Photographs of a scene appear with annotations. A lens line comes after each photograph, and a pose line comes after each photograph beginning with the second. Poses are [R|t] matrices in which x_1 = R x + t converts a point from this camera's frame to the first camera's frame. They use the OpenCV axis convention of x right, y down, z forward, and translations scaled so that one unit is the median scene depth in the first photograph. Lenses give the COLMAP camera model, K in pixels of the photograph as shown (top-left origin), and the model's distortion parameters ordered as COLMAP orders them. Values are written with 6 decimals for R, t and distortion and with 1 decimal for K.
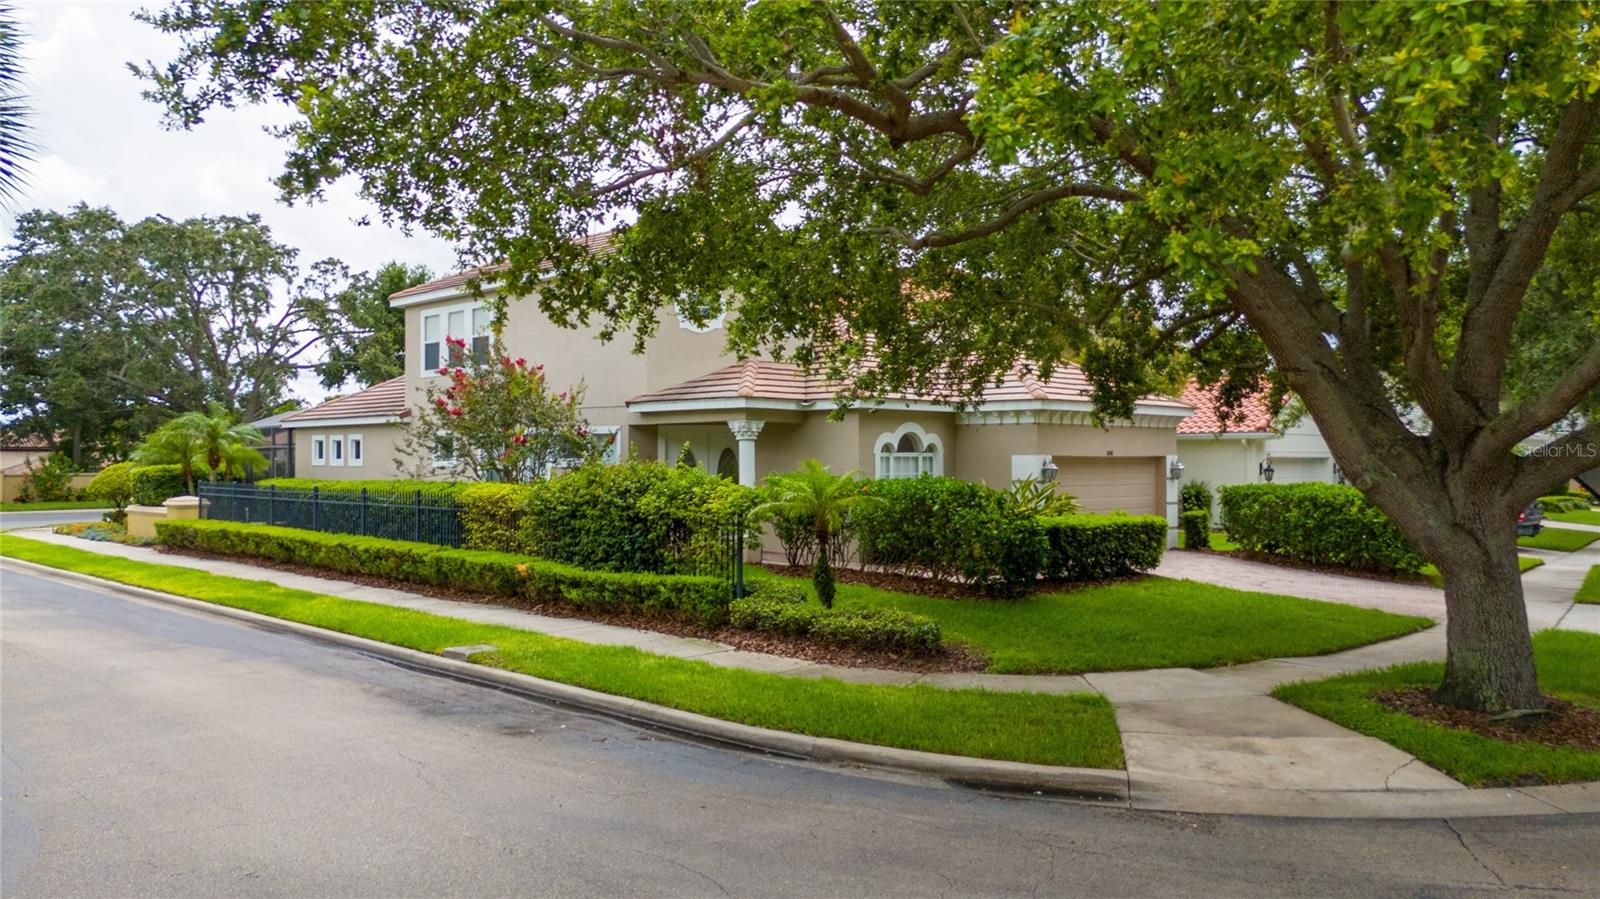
lens RADIAL K [[1171.0, 0, 800.0], [0, 1171.0, 449.5], [0, 0, 1]] dist [0.117839, -0.153172]
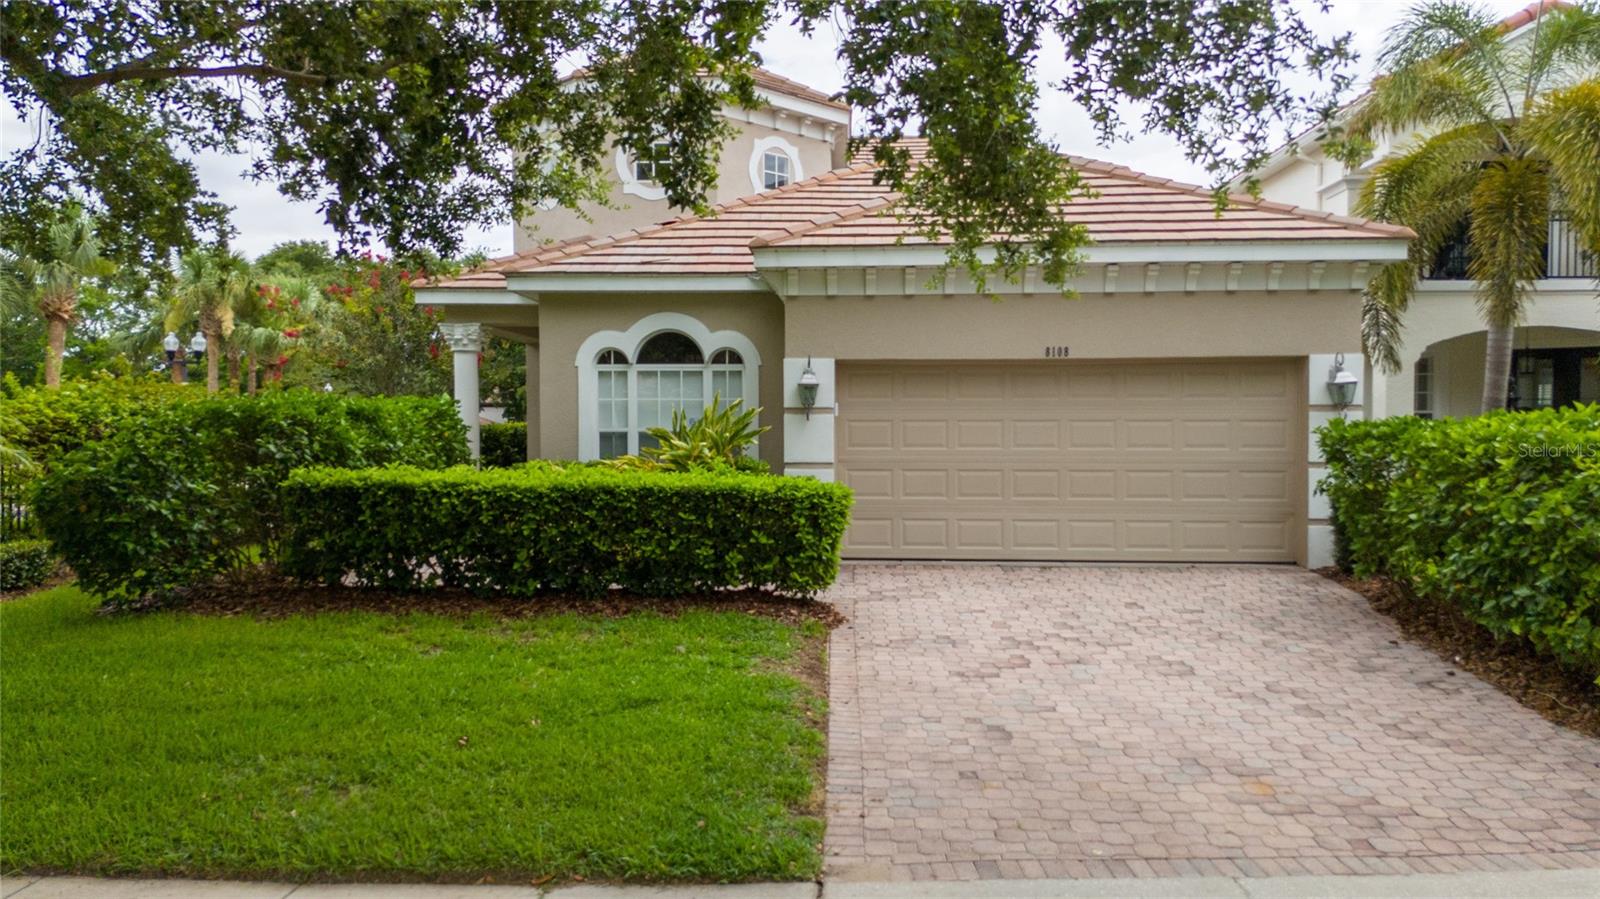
lens RADIAL K [[1171.0, 0, 800.0], [0, 1171.0, 449.5], [0, 0, 1]] dist [0.117839, -0.153172]
pose [[0.668636, 0.014157, -0.743455, 0.571584], [0.007692, 0.999634, 0.025954, 0.030720], [0.743550, -0.023072, 0.668282, 0.634292]]
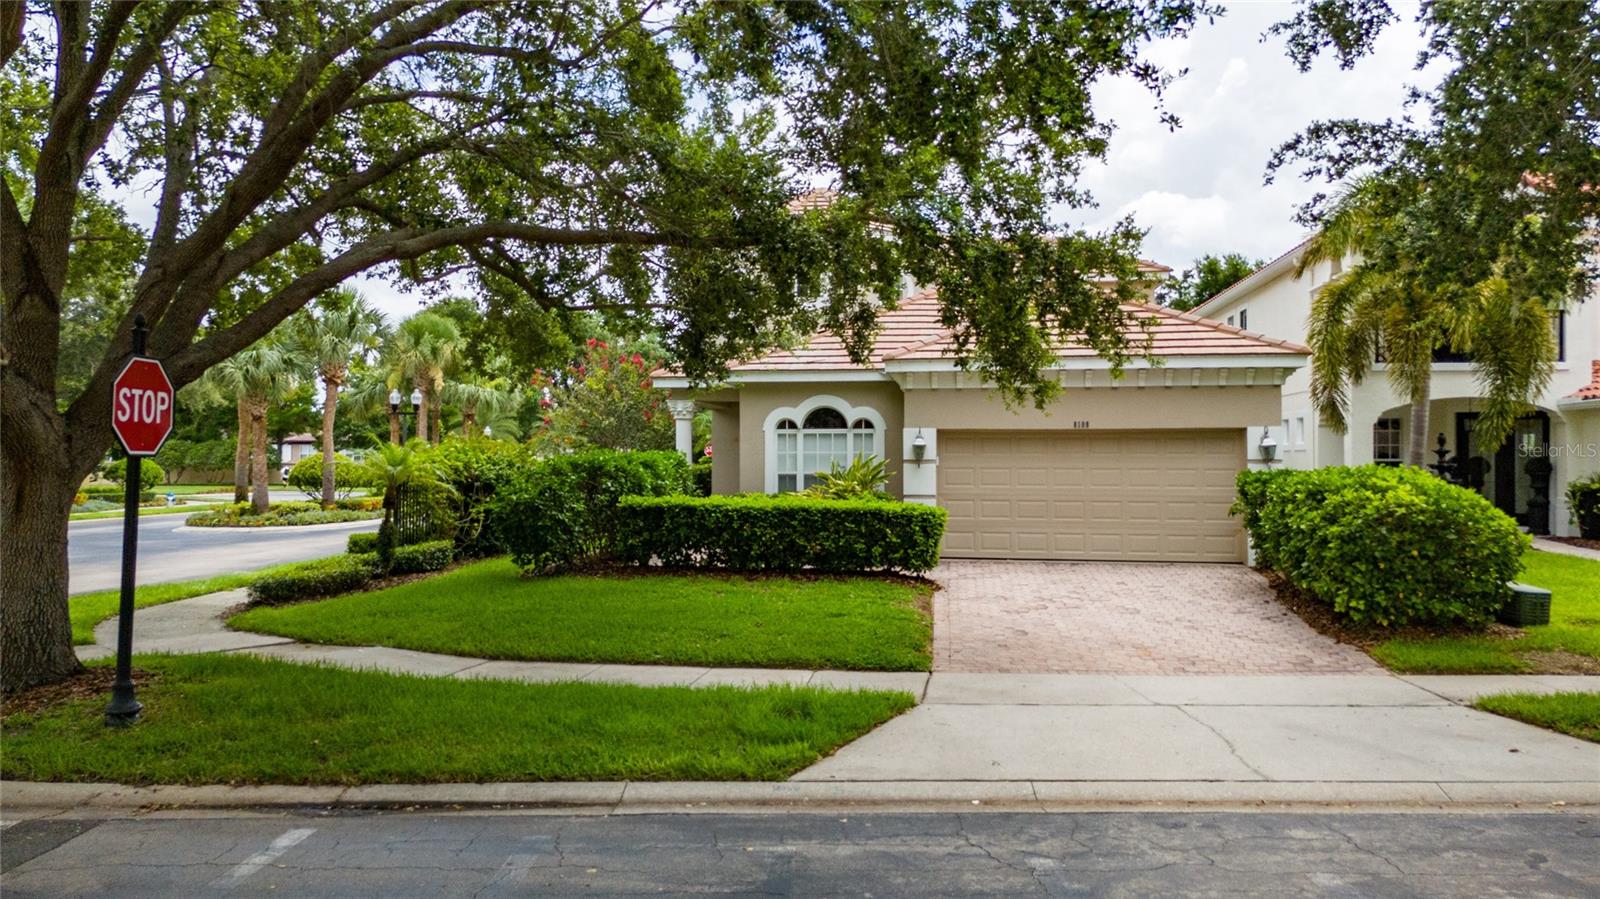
lens RADIAL K [[1171.0, 0, 800.0], [0, 1171.0, 449.5], [0, 0, 1]] dist [0.117839, -0.153172]
pose [[0.603032, -0.007588, -0.797681, 0.779333], [0.005768, 0.999970, -0.005152, 0.022520], [0.797696, -0.001494, 0.603058, 0.435065]]
